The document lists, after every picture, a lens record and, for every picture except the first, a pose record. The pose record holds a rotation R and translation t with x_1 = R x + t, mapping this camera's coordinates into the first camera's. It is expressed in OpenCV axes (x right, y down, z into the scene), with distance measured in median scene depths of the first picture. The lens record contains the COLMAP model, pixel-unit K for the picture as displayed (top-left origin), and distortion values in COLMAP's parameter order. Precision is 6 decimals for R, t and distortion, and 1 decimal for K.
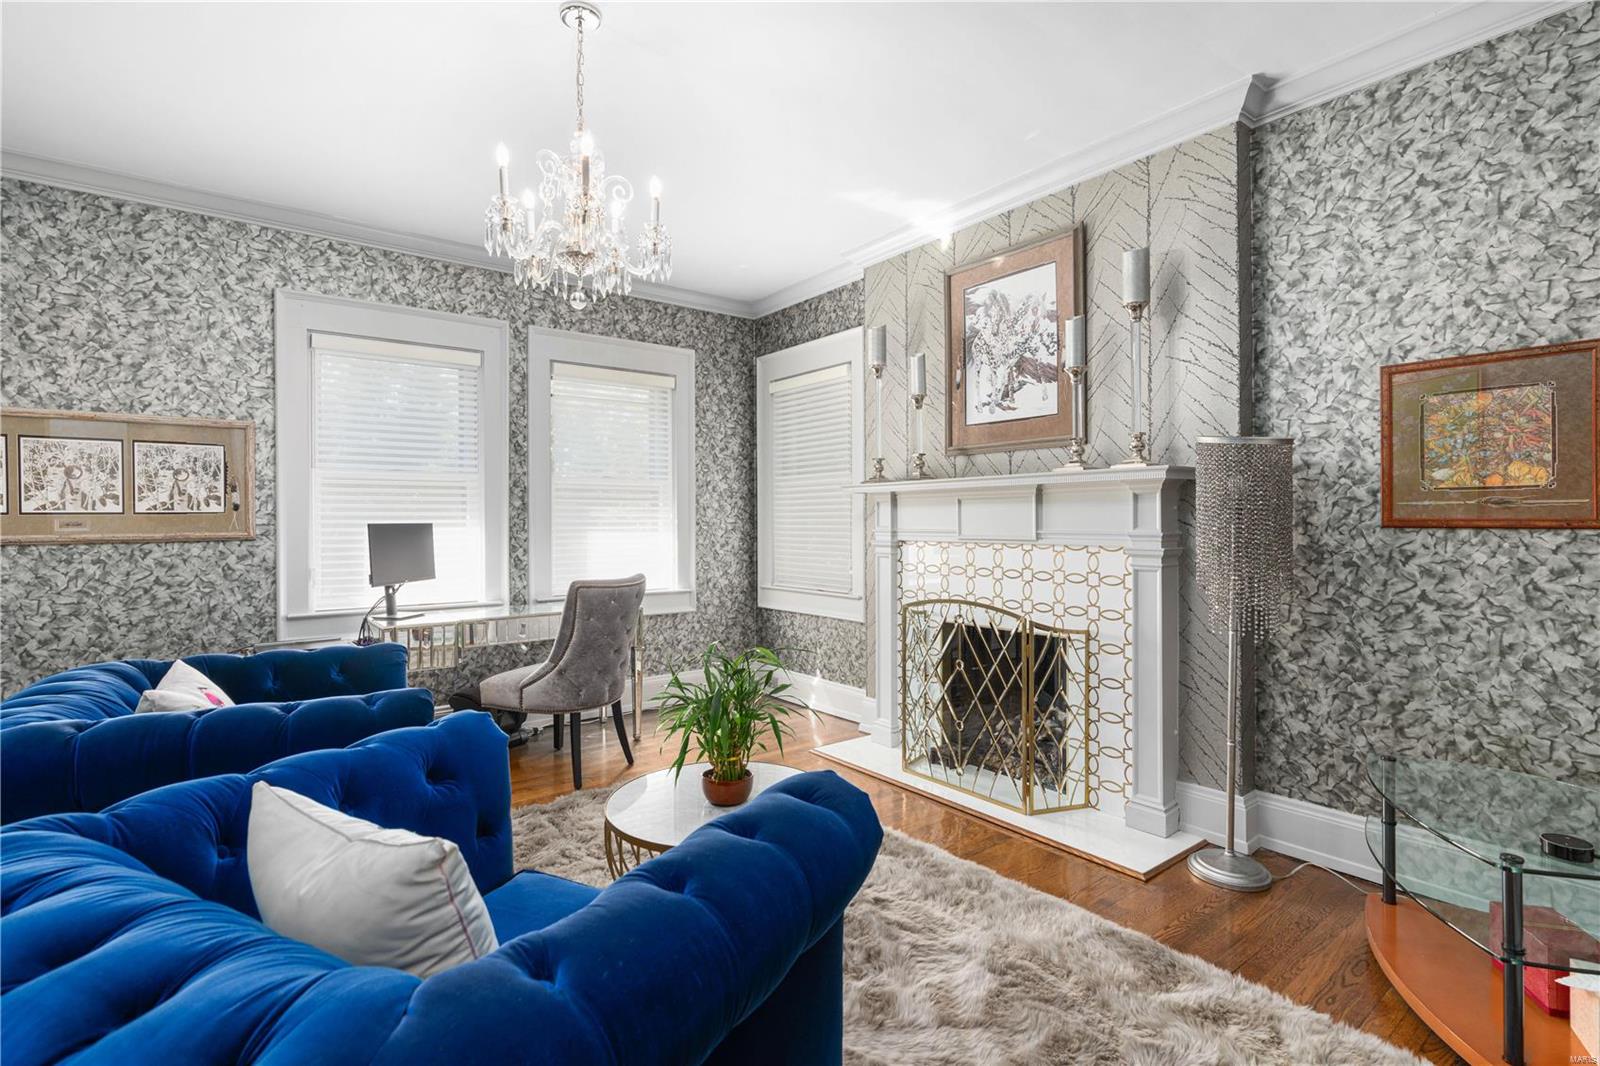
lens RADIAL K [[737.3, 0, 805.2], [0, 737.3, 525.4], [0, 0, 1]] dist [-0.013003, 0.005190]
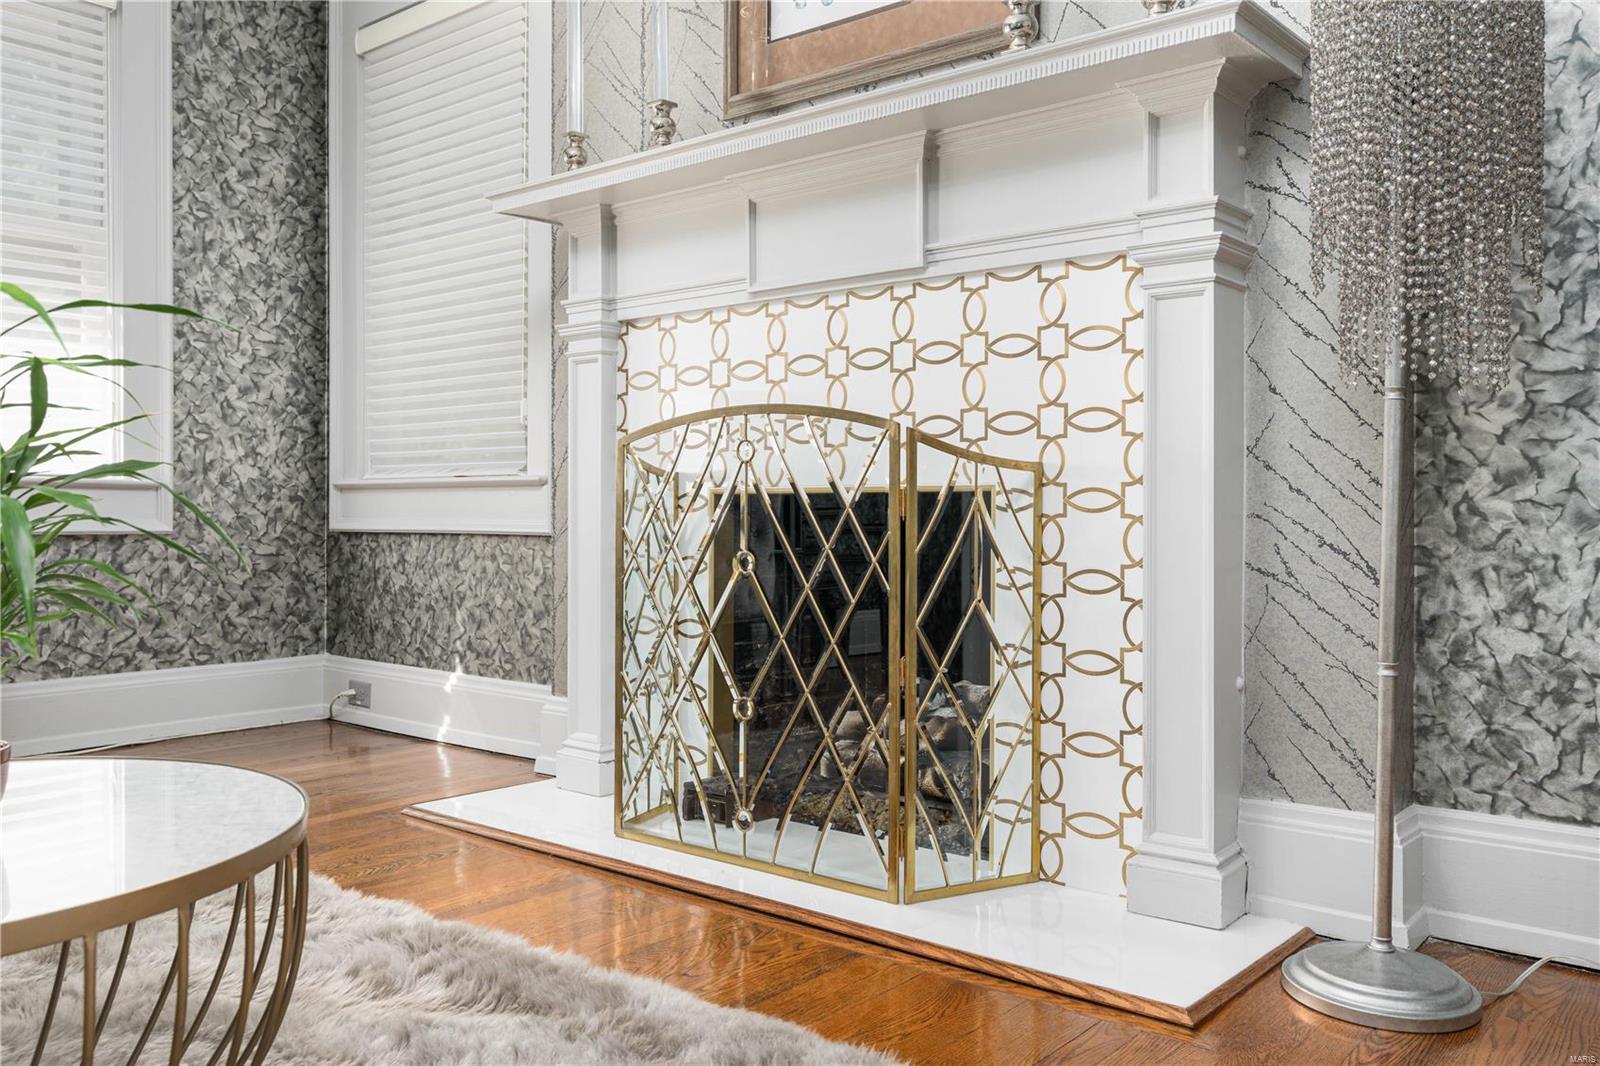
lens RADIAL K [[1261.5, 0, 798.7], [0, 1261.5, 526.5], [0, 0, 1]] dist [-0.002891, 0.012232]
pose [[0.978288, 0.005176, 0.207185, 0.096198], [-0.006178, 0.999972, 0.004193, 0.173749], [-0.207158, -0.005382, 0.978293, 0.312352]]
